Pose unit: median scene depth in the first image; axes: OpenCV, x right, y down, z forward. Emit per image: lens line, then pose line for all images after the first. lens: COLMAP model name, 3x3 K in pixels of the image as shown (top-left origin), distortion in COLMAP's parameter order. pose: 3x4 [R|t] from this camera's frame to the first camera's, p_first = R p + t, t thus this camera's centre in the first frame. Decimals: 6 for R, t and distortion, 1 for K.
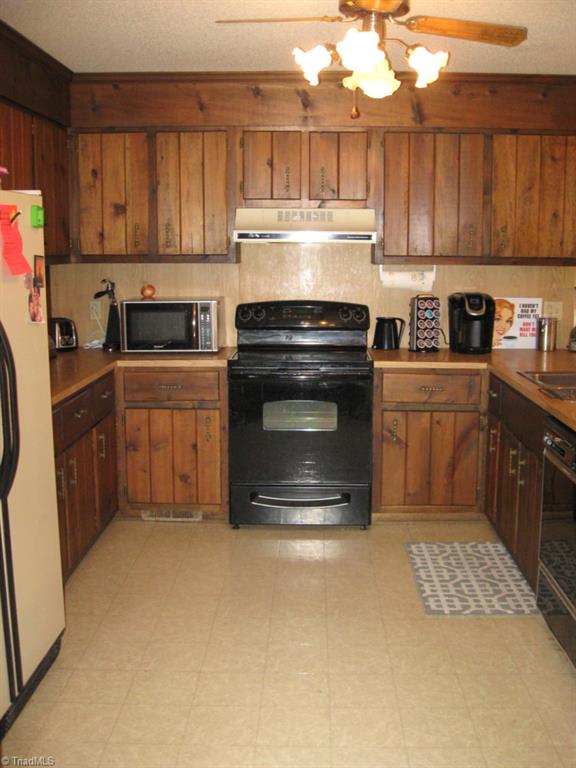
lens RADIAL K [[800.5, 0, 288.0], [0, 800.5, 384.0], [0, 0, 1]] dist [-0.136760, 0.007946]
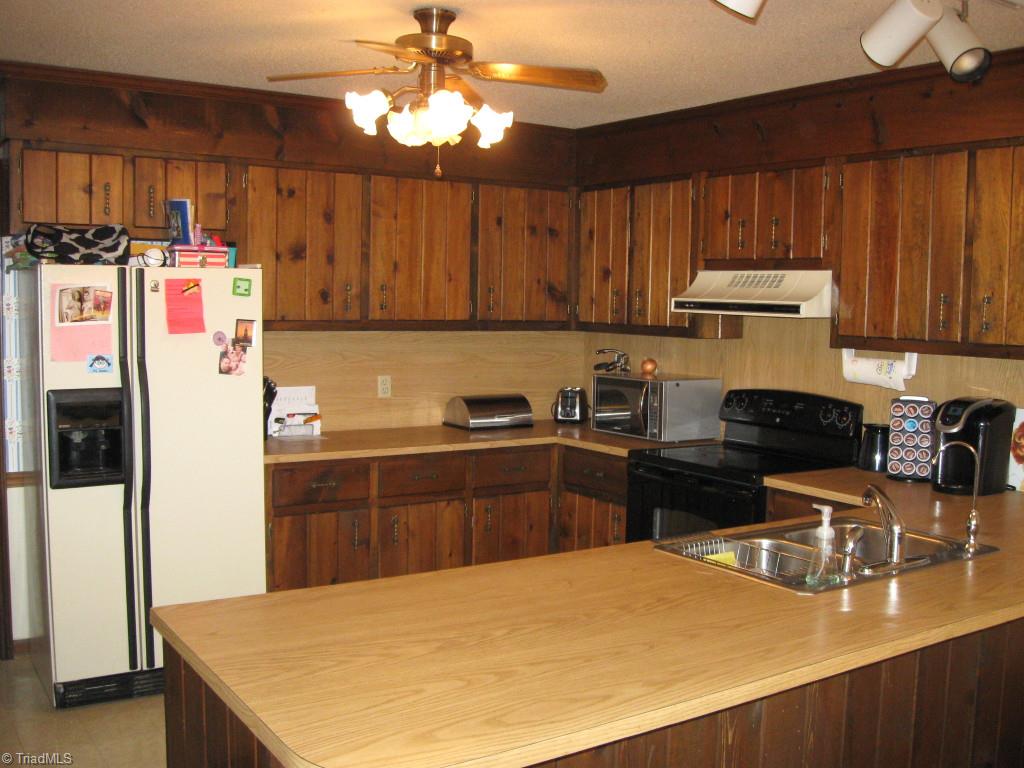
lens RADIAL K [[1067.4, 0, 512.0], [0, 1067.4, 384.0], [0, 0, 1]] dist [-0.136760, 0.007946]
pose [[0.568402, 0.073392, -0.819471, 0.720252], [-0.136395, 0.990637, -0.005884, -0.072550], [0.811367, 0.115116, 0.573090, 0.226173]]
